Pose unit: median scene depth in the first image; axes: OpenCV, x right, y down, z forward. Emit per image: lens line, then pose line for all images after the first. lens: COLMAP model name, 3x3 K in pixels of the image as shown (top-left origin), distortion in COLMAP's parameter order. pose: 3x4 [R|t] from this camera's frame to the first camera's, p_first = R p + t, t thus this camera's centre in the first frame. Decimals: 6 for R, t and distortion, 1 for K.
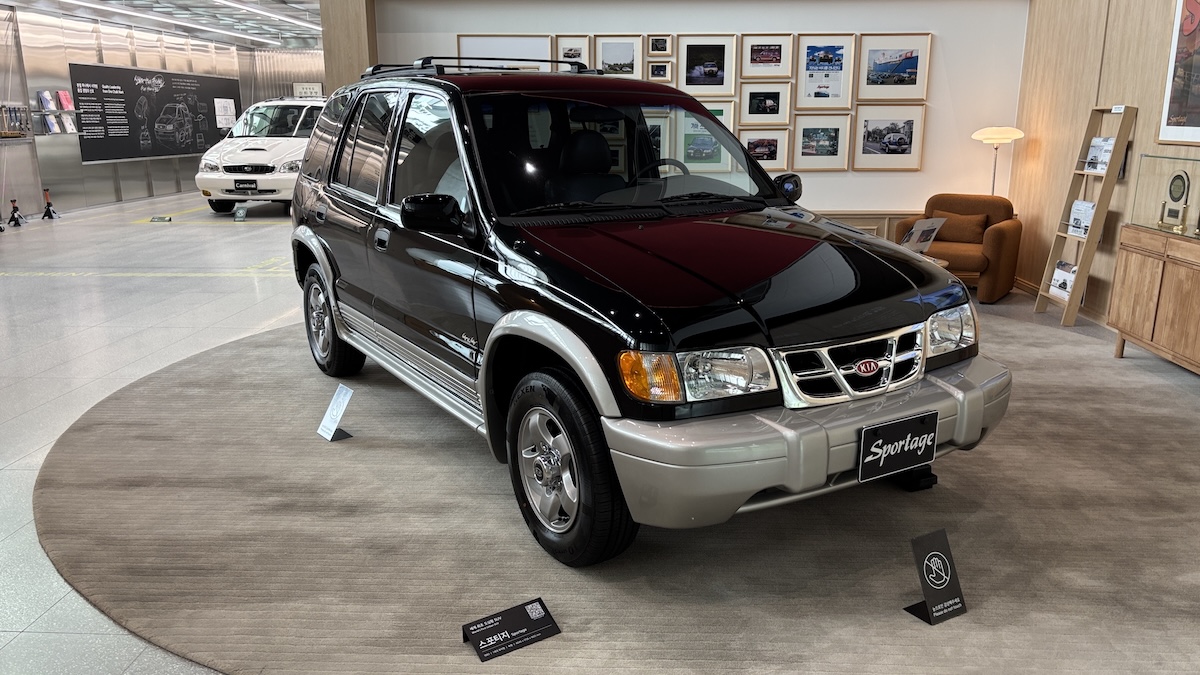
lens RADIAL K [[922.5, 0, 600.0], [0, 922.5, 337.5], [0, 0, 1]] dist [0.084563, -0.113445]
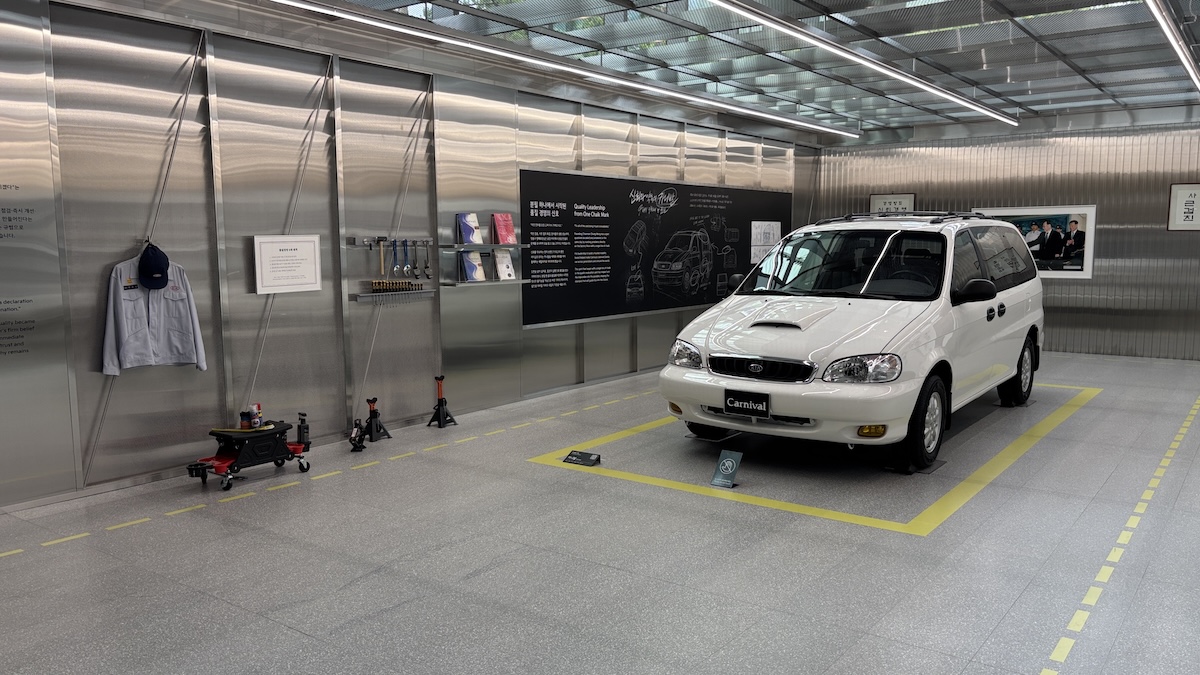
lens RADIAL K [[922.5, 0, 600.0], [0, 922.5, 337.5], [0, 0, 1]] dist [0.084563, -0.113445]
pose [[0.833472, 0.052874, -0.550026, -0.172535], [-0.121440, 0.988602, -0.088988, -0.131124], [0.539052, 0.140964, 0.830393, 0.520720]]
